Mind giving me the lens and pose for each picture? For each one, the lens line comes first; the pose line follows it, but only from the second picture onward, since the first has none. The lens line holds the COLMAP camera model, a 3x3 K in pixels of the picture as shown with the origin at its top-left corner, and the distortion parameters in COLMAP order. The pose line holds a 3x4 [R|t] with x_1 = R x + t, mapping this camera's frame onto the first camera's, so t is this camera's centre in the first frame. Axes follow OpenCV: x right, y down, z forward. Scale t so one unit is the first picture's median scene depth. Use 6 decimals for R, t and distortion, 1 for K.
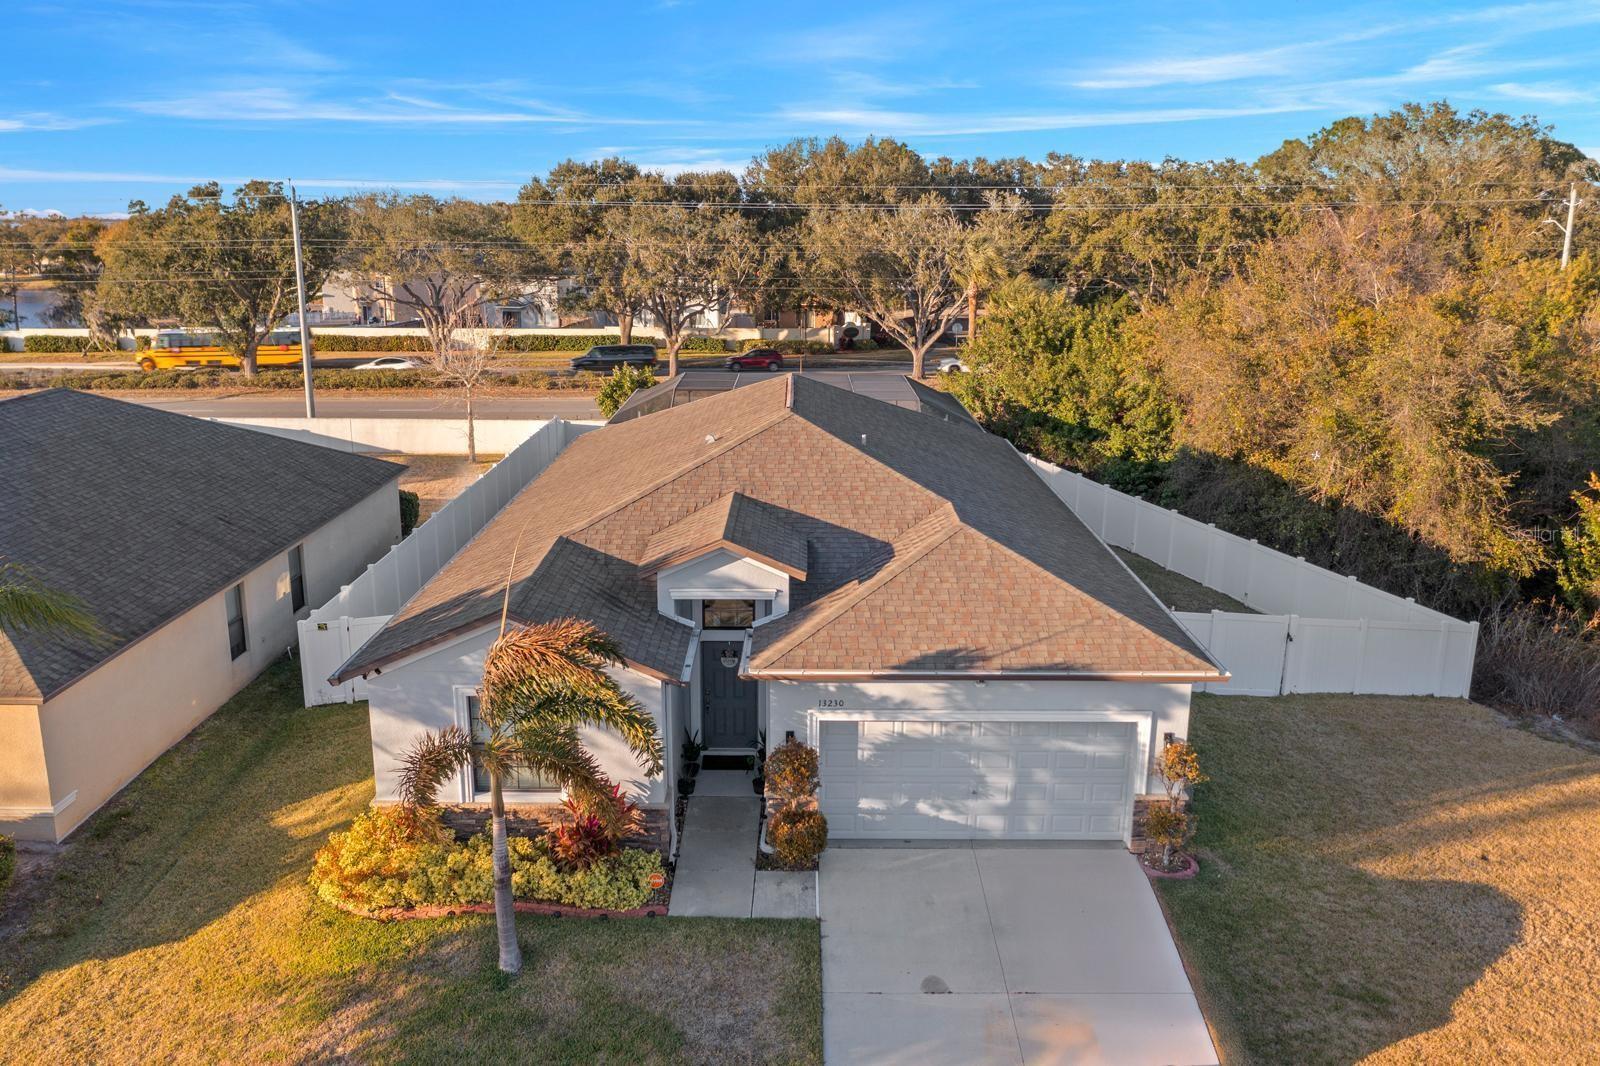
lens RADIAL K [[1287.2, 0, 800.0], [0, 1287.2, 533.0], [0, 0, 1]] dist [0.000072, -0.003500]
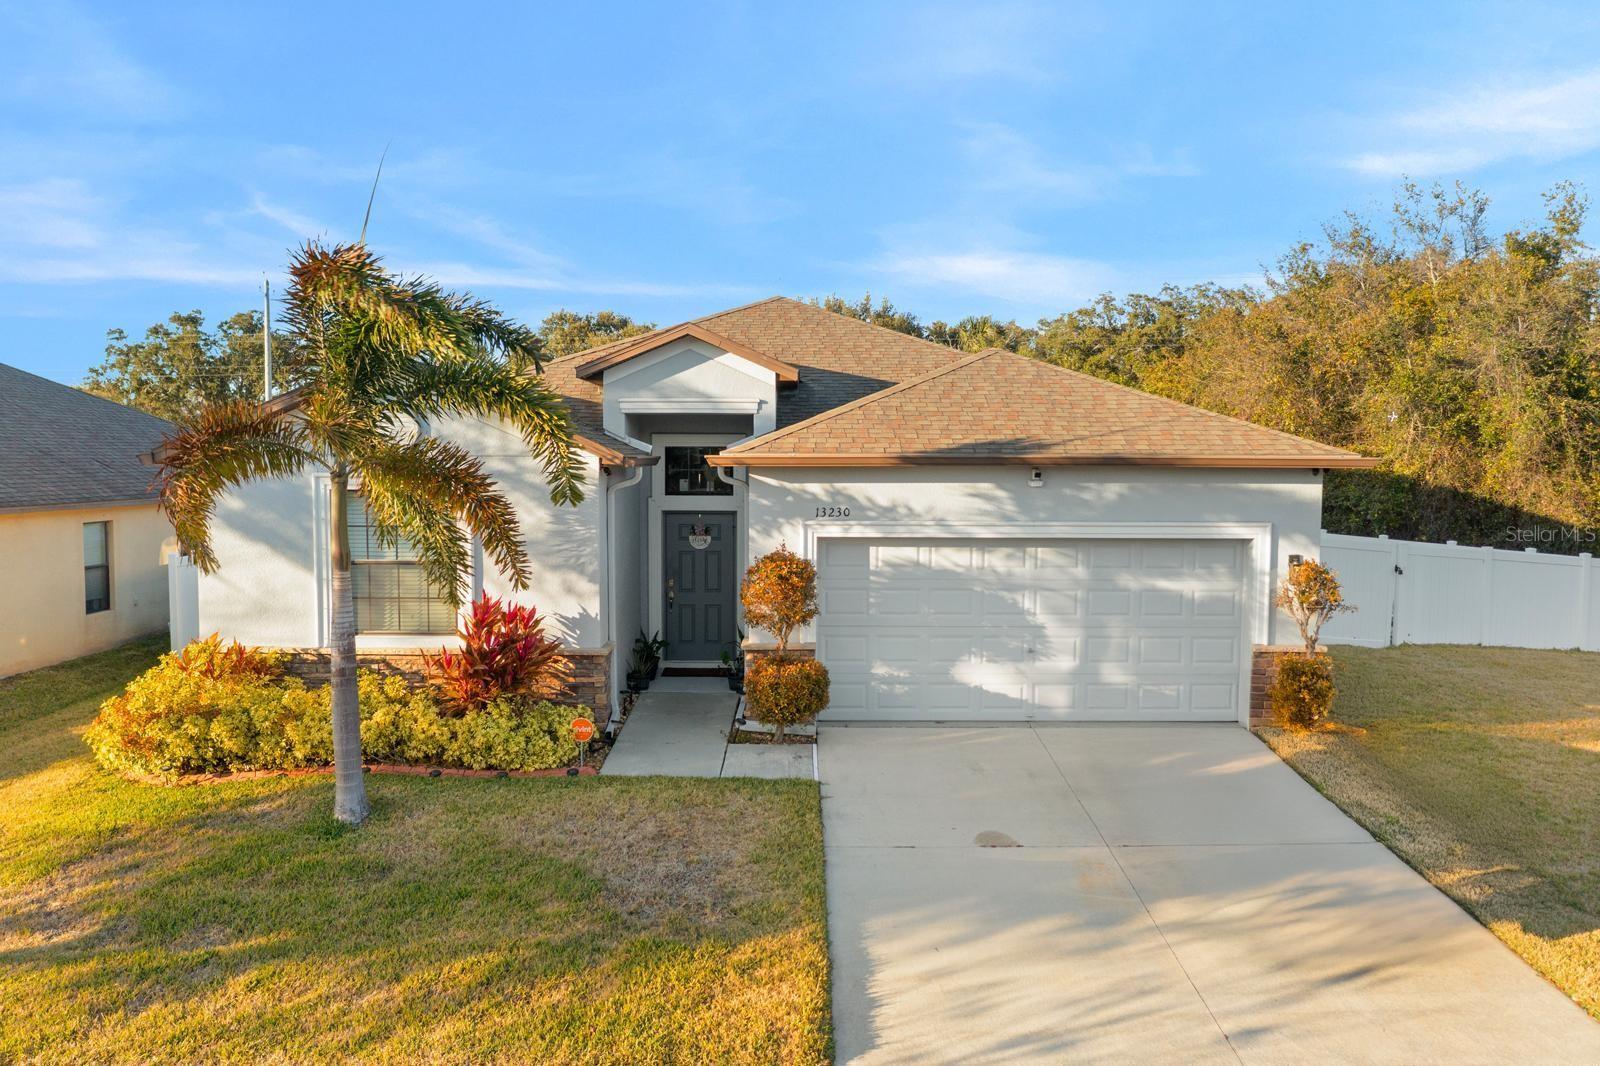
lens RADIAL K [[1269.9, 0, 800.0], [0, 1269.9, 533.0], [0, 0, 1]] dist [-0.005356, -0.008169]
pose [[0.999986, -0.003549, 0.003838, 0.002904], [0.004197, 0.982777, -0.184747, 0.282274], [-0.003117, 0.184761, 0.982779, 0.298591]]
